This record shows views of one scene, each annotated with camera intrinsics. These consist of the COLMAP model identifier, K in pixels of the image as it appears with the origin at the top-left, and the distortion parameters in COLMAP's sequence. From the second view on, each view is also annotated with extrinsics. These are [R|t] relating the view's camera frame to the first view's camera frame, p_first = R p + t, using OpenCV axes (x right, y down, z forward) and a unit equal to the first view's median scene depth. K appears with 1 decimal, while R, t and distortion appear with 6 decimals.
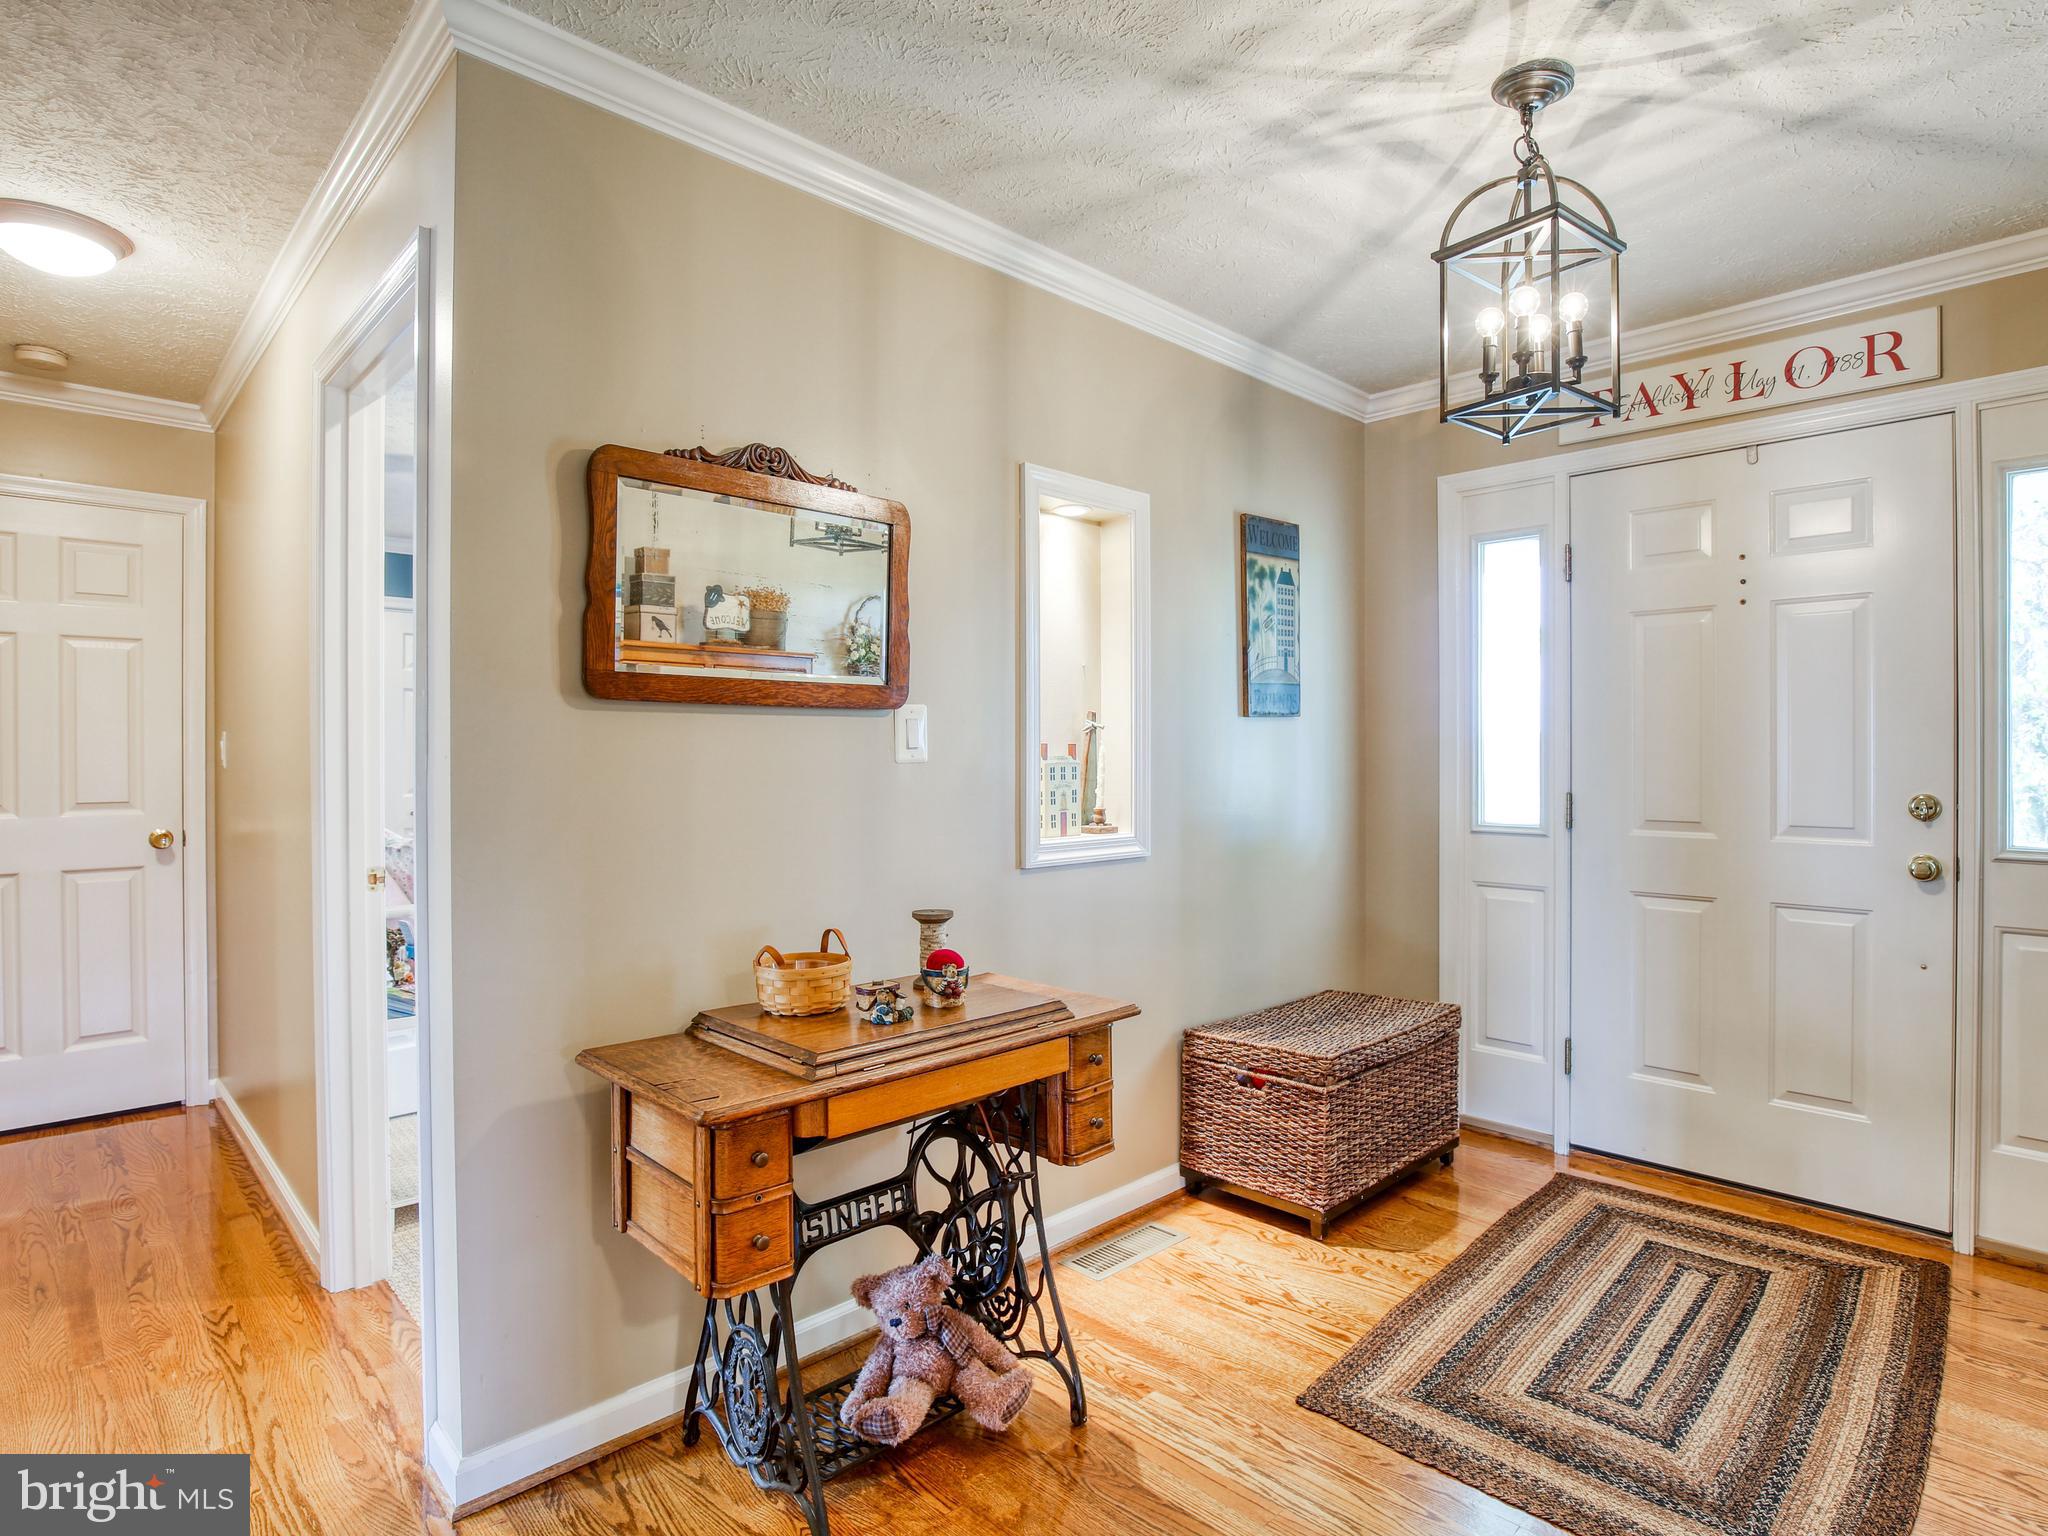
lens RADIAL K [[1076.4, 0, 1017.2], [0, 1076.4, 765.0], [0, 0, 1]] dist [-0.034834, 0.006283]
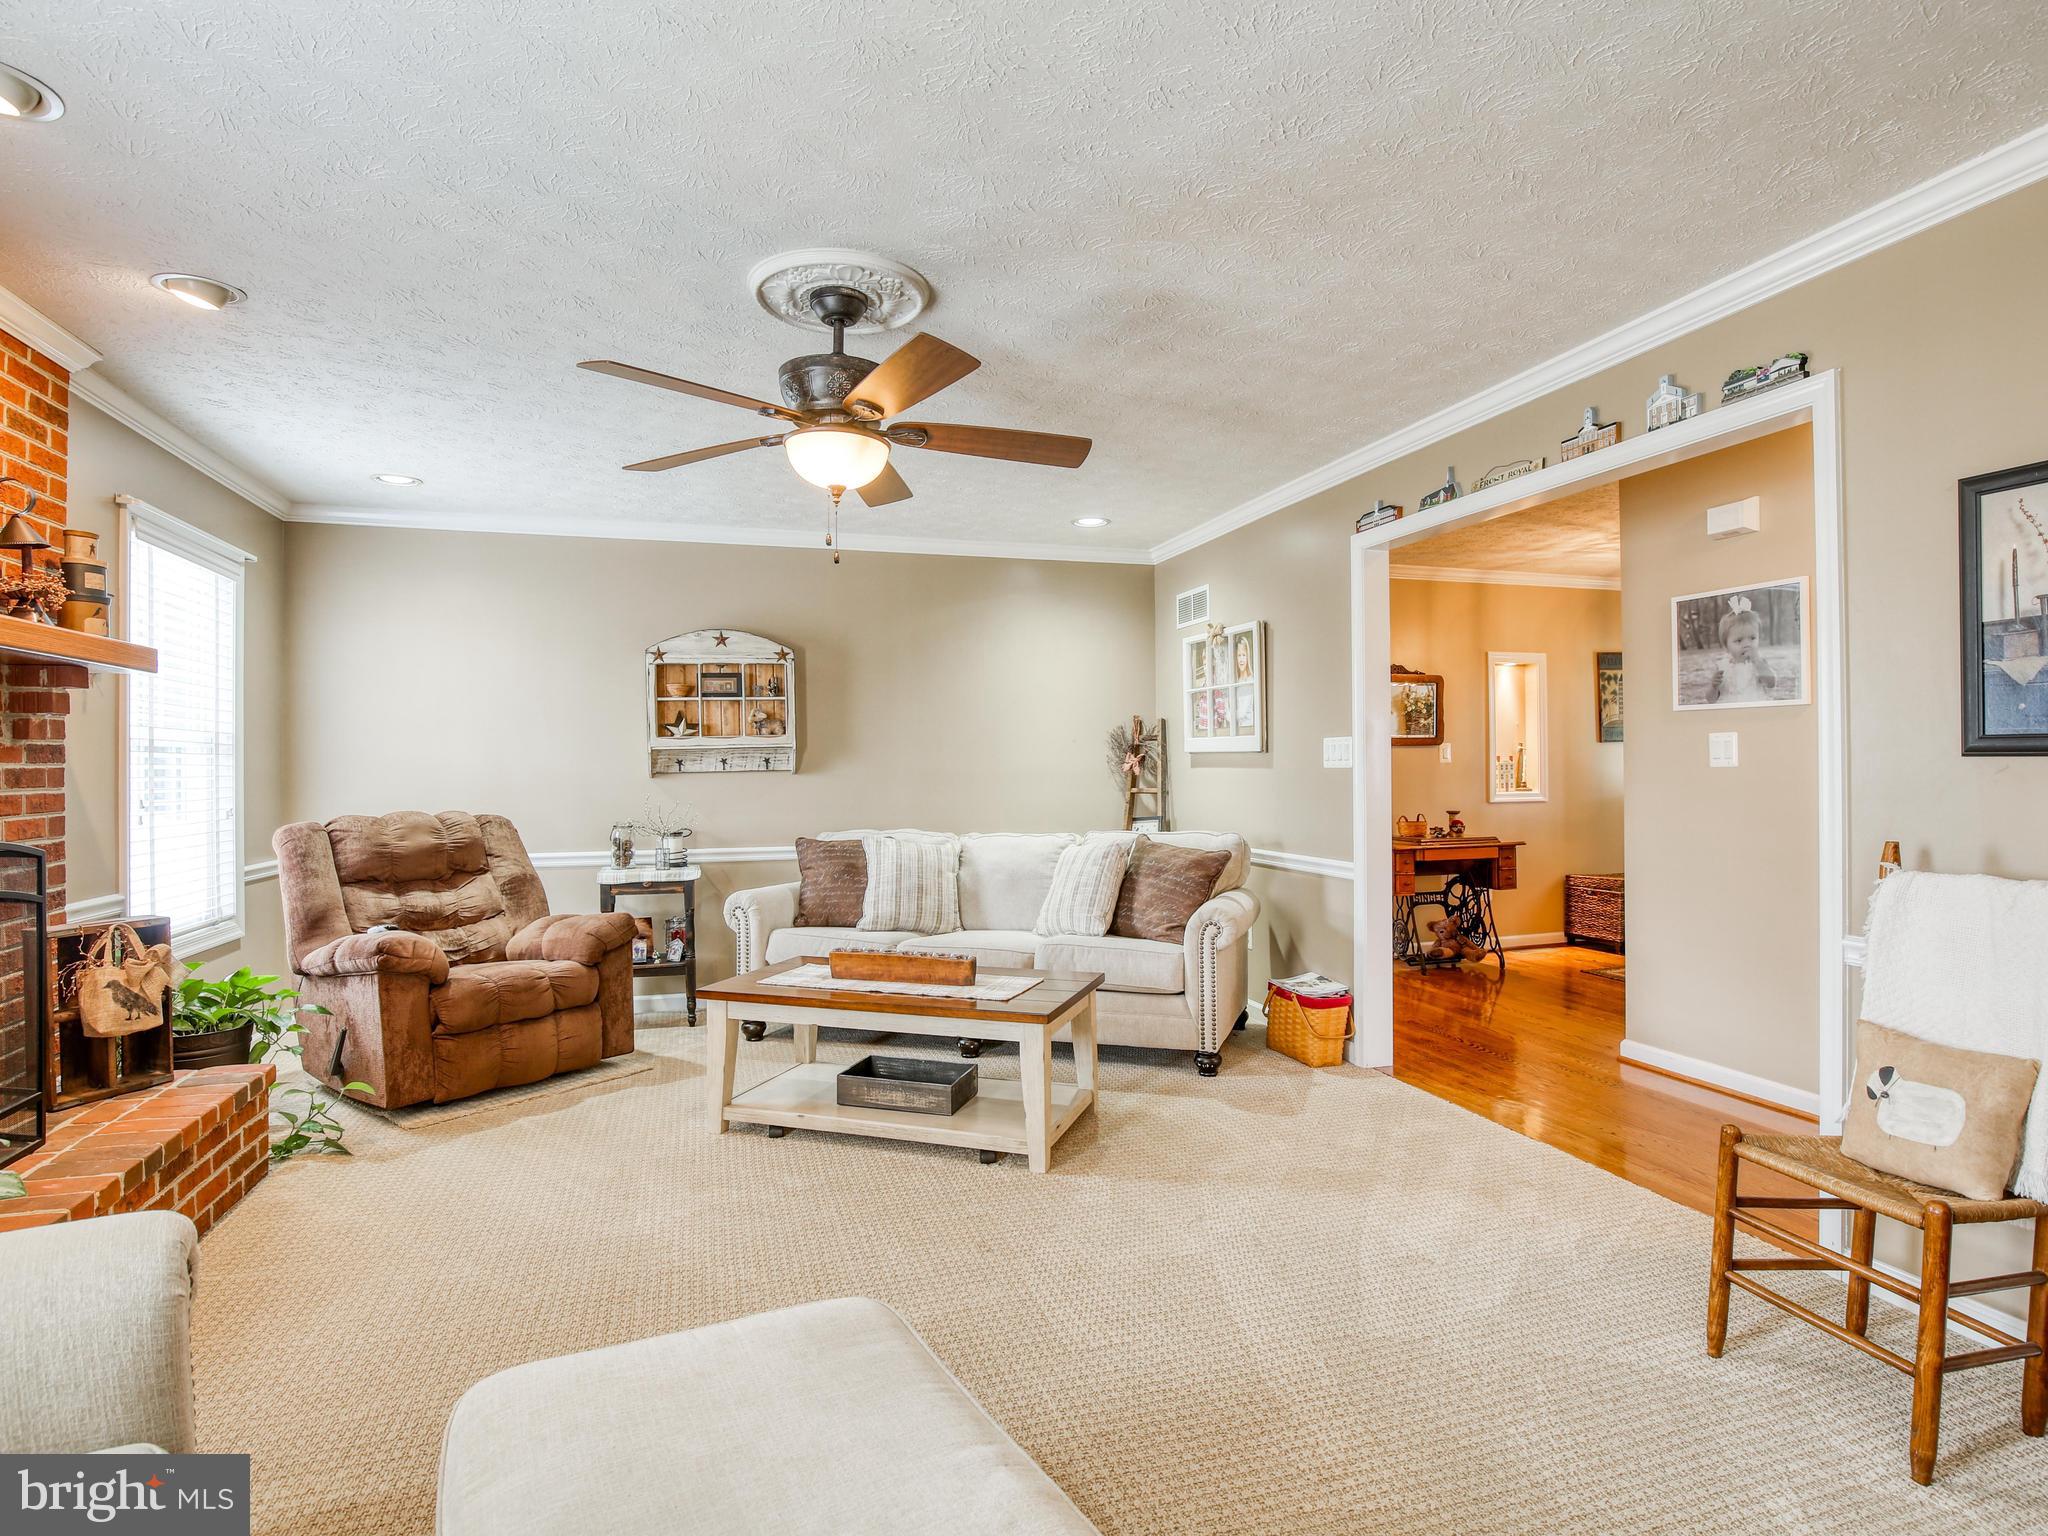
lens RADIAL K [[1076.4, 0, 1035.7], [0, 1076.4, 754.3], [0, 0, 1]] dist [-0.034834, 0.006283]
pose [[0.898856, -0.011537, -0.438093, 0.193702], [0.001601, 0.999733, -0.023043, 0.043932], [0.438242, 0.020011, 0.898634, -2.302177]]
